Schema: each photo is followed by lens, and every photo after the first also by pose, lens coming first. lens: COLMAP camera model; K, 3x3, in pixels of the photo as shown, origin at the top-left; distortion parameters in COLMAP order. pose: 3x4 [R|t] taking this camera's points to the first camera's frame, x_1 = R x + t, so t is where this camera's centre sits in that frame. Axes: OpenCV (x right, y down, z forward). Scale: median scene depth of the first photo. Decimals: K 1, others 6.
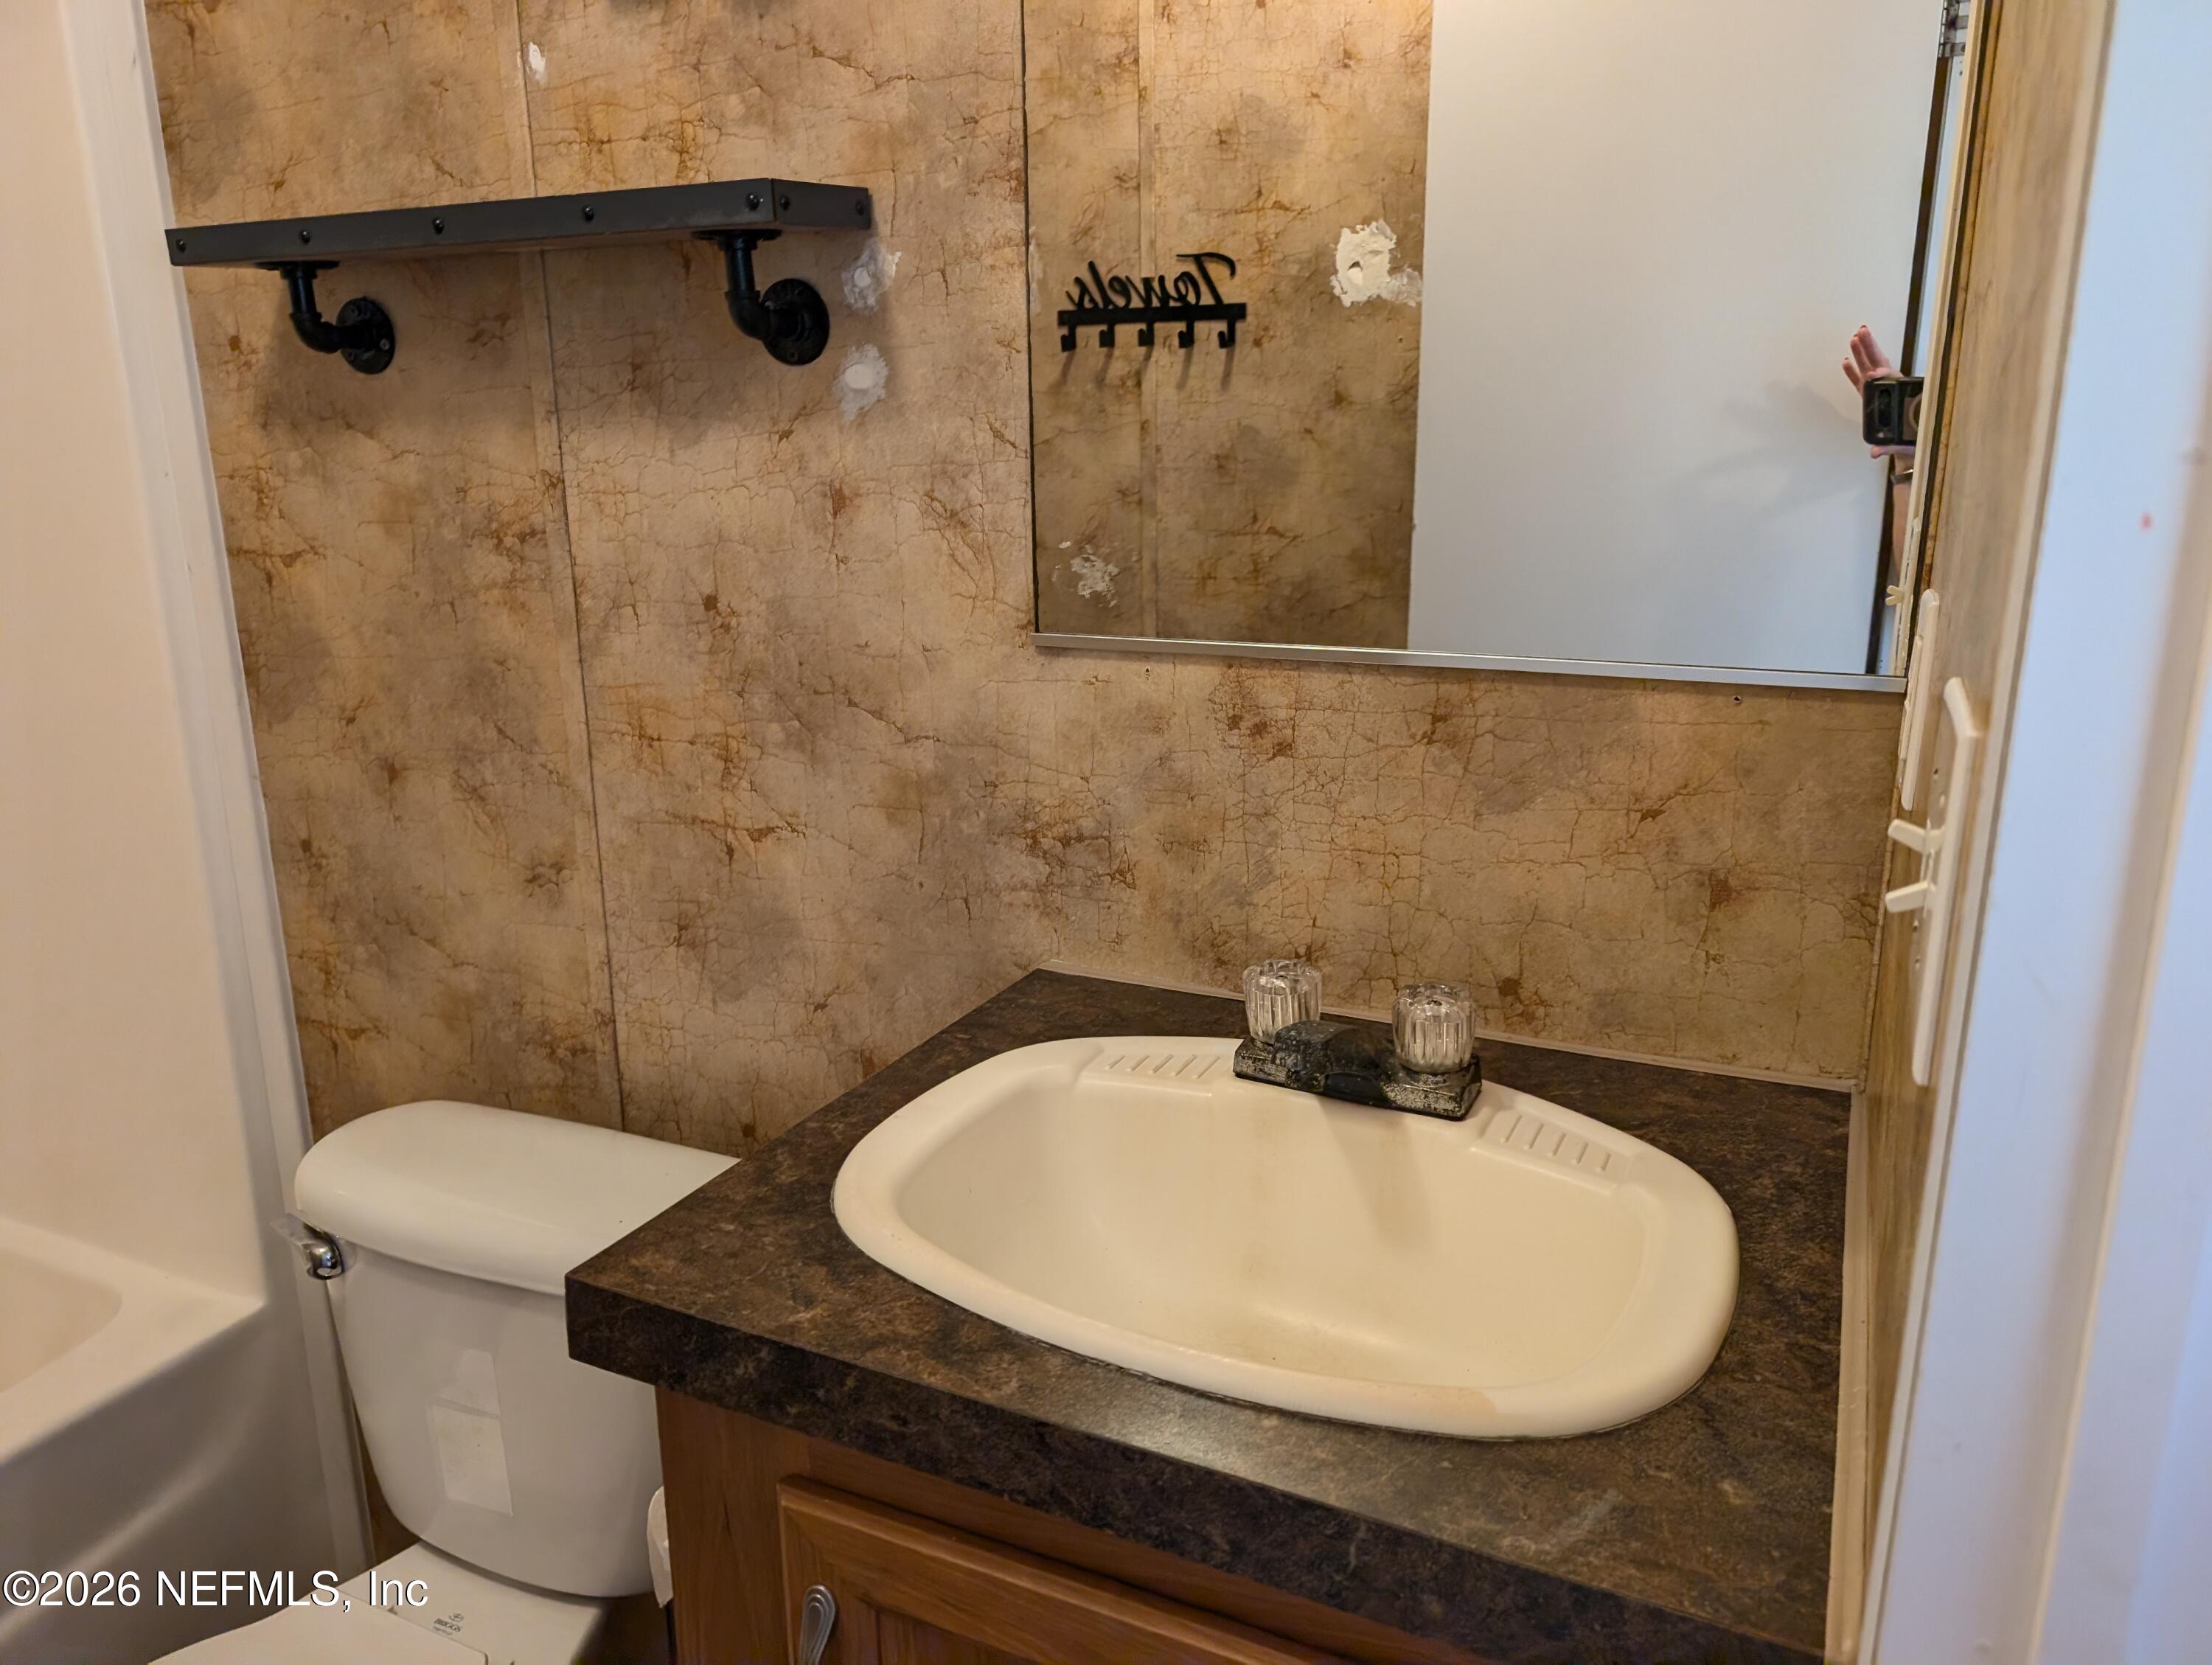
lens RADIAL K [[1619.1, 0, 1106.0], [0, 1619.1, 832.5], [0, 0, 1]] dist [0.002497, 0.002299]
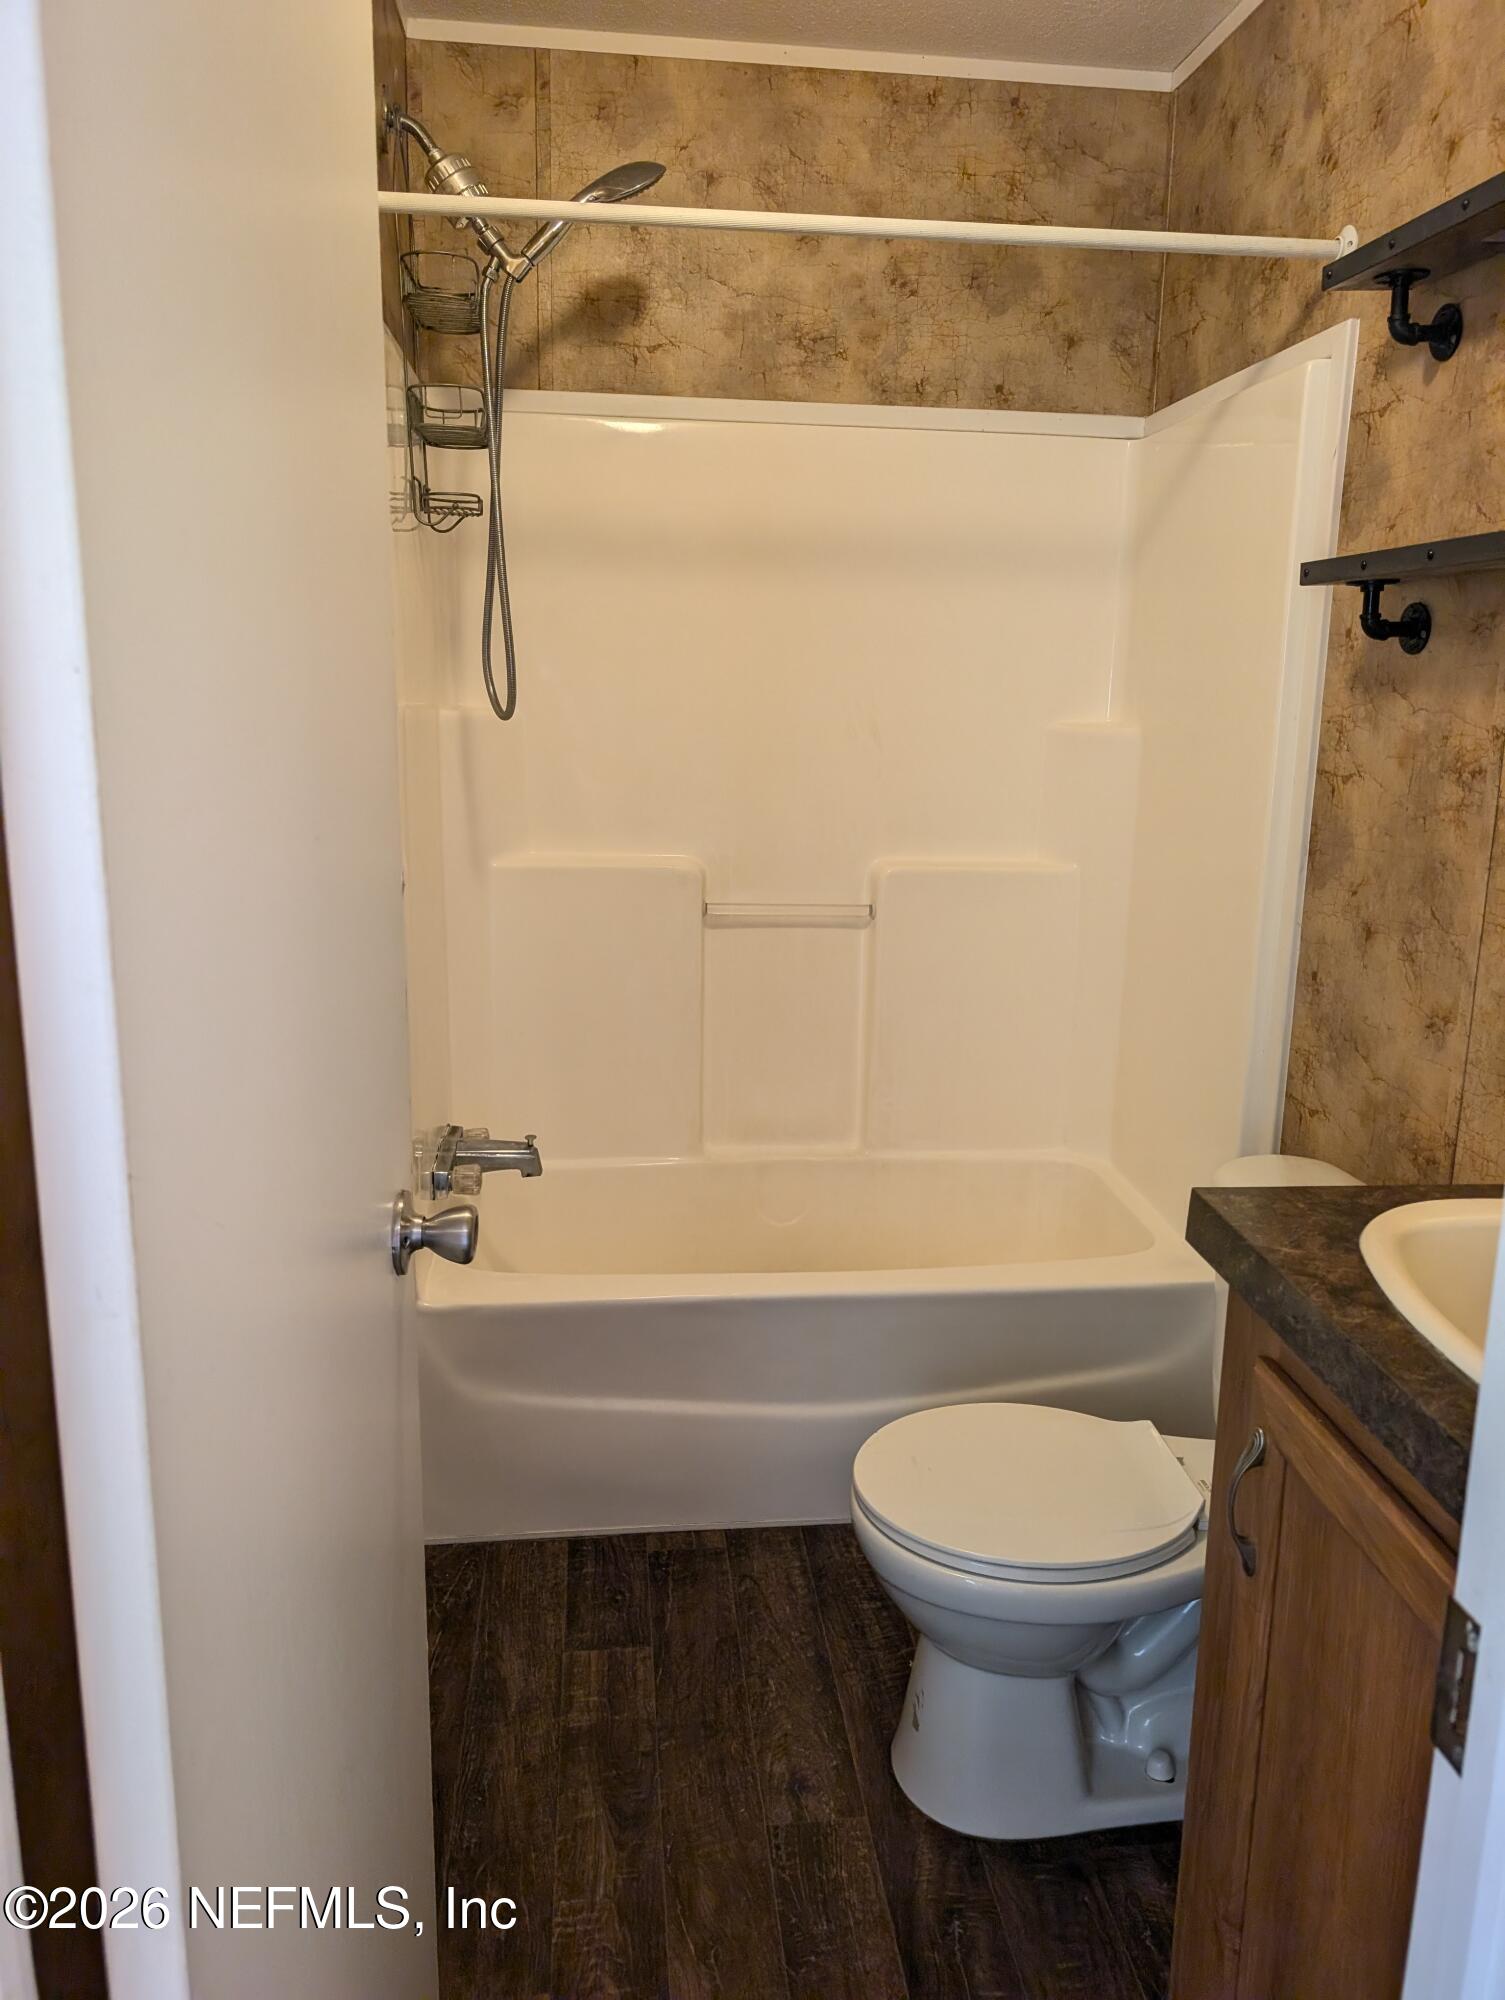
lens RADIAL K [[1425.3, 0, 752.5], [0, 1425.3, 1000.0], [0, 0, 1]] dist [0.004944, -0.006255]
pose [[0.509346, 0.211984, -0.834044, 0.359721], [-0.242780, 0.965214, 0.097058, 0.030908], [0.825606, 0.153053, 0.543093, -0.118888]]
